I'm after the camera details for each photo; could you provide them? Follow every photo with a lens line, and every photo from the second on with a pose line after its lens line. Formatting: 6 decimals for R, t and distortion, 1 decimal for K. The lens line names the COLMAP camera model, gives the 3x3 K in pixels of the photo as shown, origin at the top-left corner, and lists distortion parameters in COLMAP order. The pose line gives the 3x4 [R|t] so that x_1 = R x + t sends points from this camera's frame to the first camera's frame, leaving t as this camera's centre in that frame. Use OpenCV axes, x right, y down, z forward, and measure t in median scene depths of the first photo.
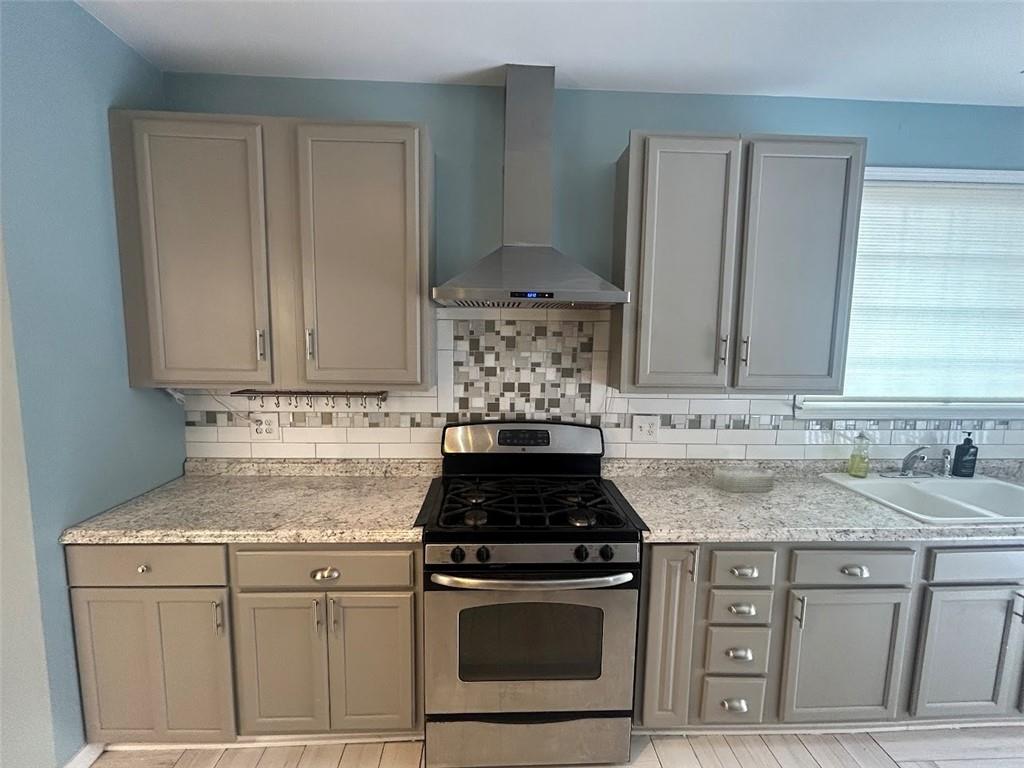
lens RADIAL K [[414.2, 0, 505.7], [0, 414.2, 378.3], [0, 0, 1]] dist [0.000012, -0.000337]
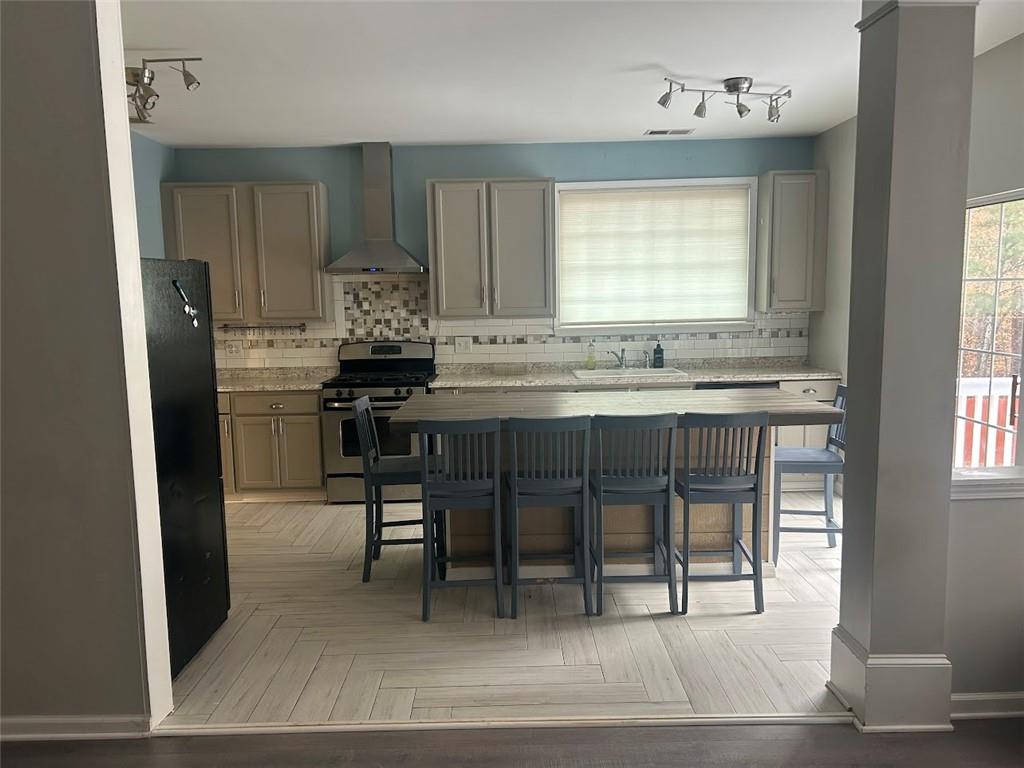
lens RADIAL K [[756.5, 0, 516.1], [0, 756.5, 385.8], [0, 0, 1]] dist [0.059050, -0.008071]
pose [[0.998916, -0.028733, -0.036633, 0.671730], [0.029198, 0.999499, 0.012205, 0.260554], [0.036264, -0.013262, 0.999254, -2.050947]]
